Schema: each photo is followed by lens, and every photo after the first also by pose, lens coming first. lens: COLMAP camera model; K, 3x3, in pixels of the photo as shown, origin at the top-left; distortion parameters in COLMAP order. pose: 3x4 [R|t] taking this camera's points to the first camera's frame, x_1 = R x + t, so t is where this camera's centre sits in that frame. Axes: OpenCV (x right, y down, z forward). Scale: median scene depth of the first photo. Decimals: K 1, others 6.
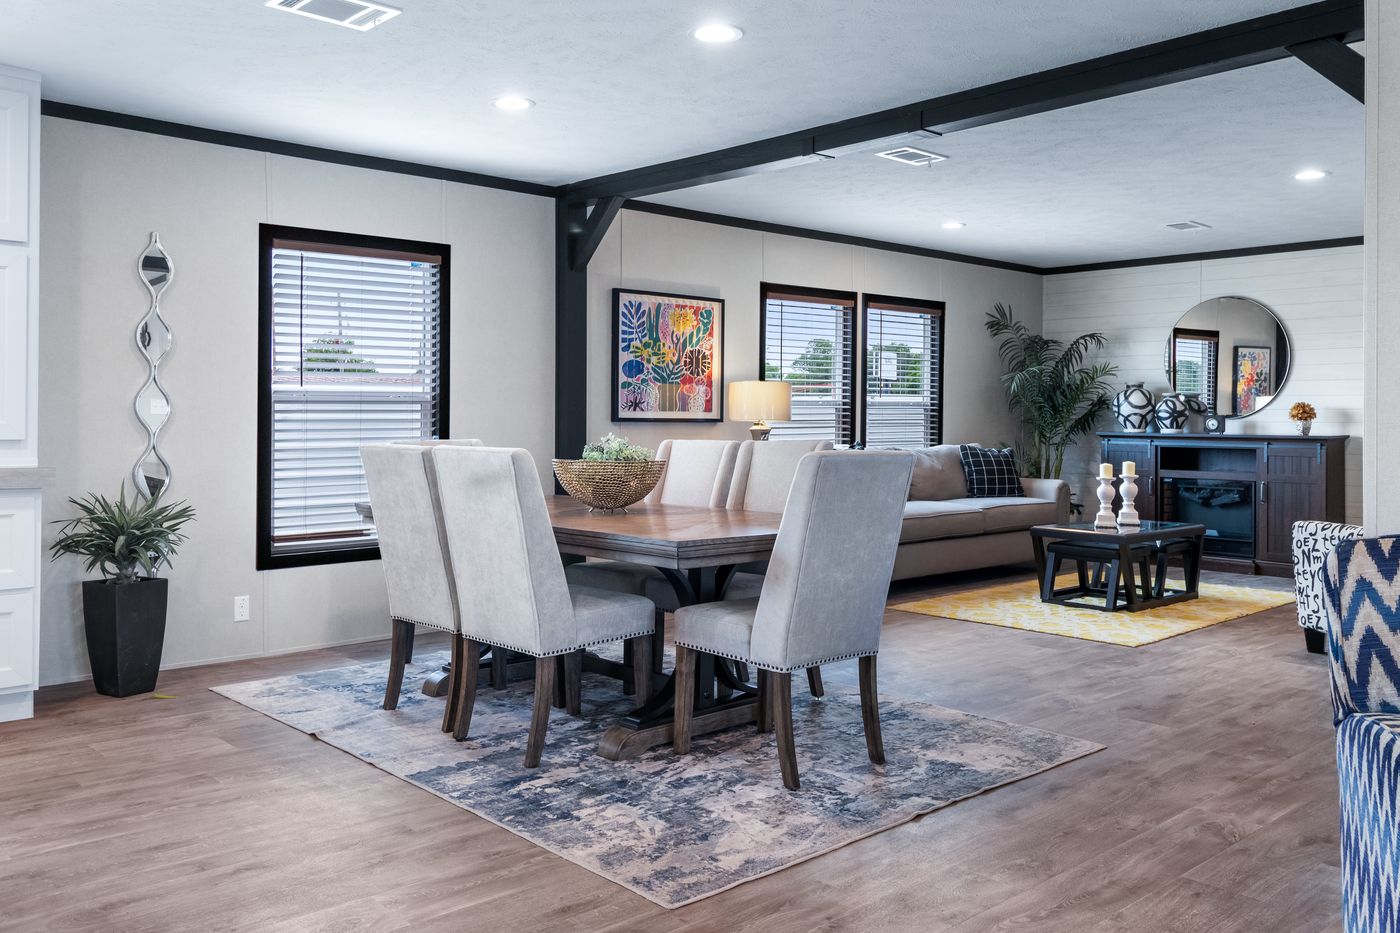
lens RADIAL K [[1148.5, 0, 688.6], [0, 1148.5, 415.6], [0, 0, 1]] dist [0.004416, -0.002938]
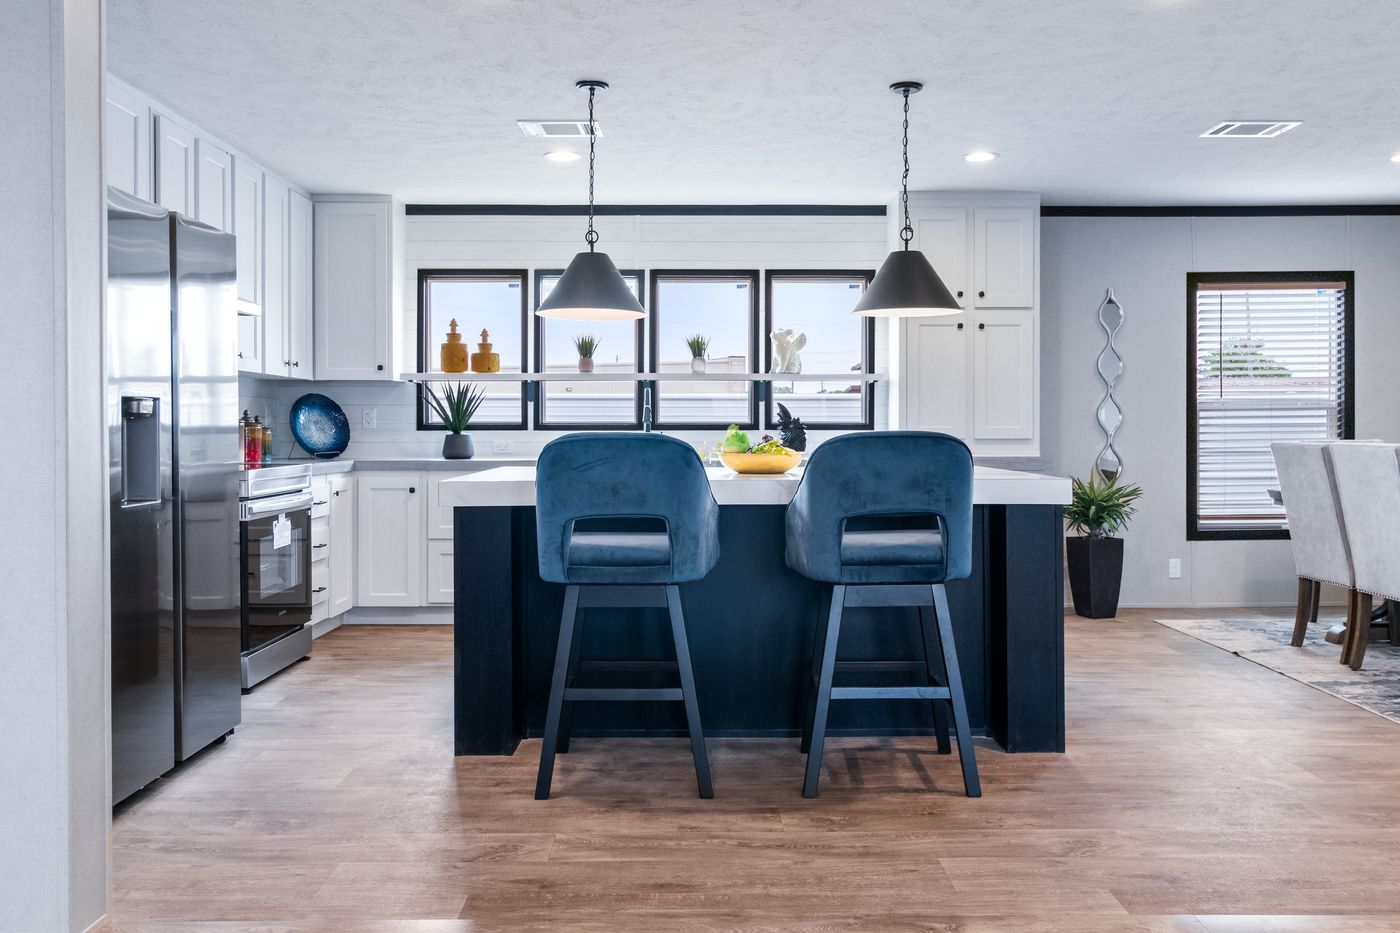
lens RADIAL K [[1160.7, 0, 694.9], [0, 1160.7, 438.8], [0, 0, 1]] dist [0.001385, 0.004429]
pose [[0.739226, 0.000705, -0.673458, 0.117895], [0.009201, 0.999896, 0.011147, 0.000046], [0.673395, -0.014437, 0.739142, -0.413181]]
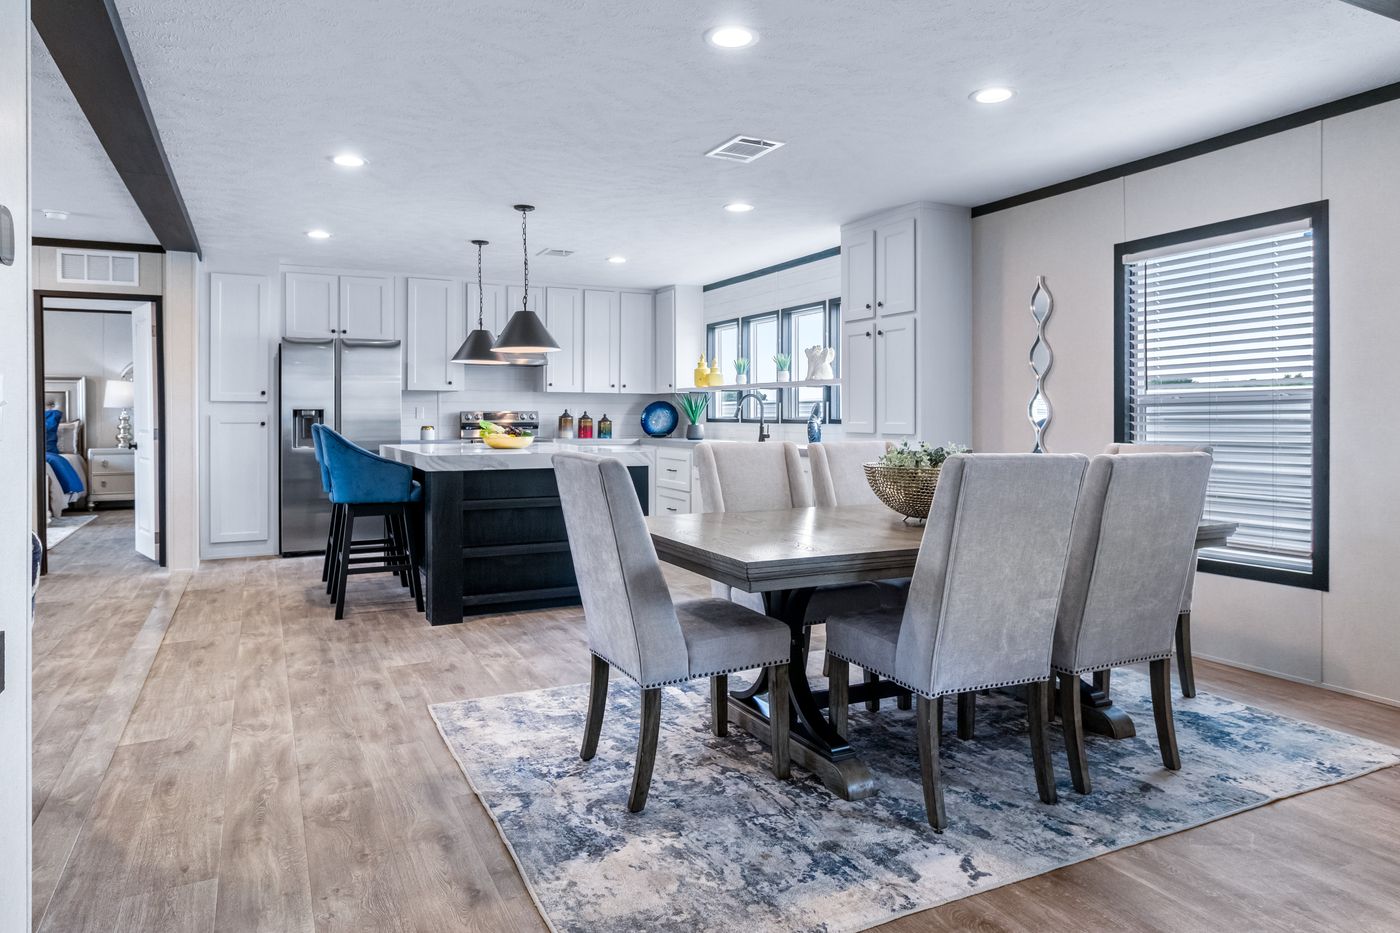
lens RADIAL K [[879.0, 0, 703.1], [0, 879.0, 423.2], [0, 0, 1]] dist [-0.001892, -0.001219]
pose [[-0.272212, 0.002045, -0.962235, 0.668853], [0.003403, 0.999994, 0.001163, 0.003001], [0.962231, -0.002958, -0.272217, 1.031518]]
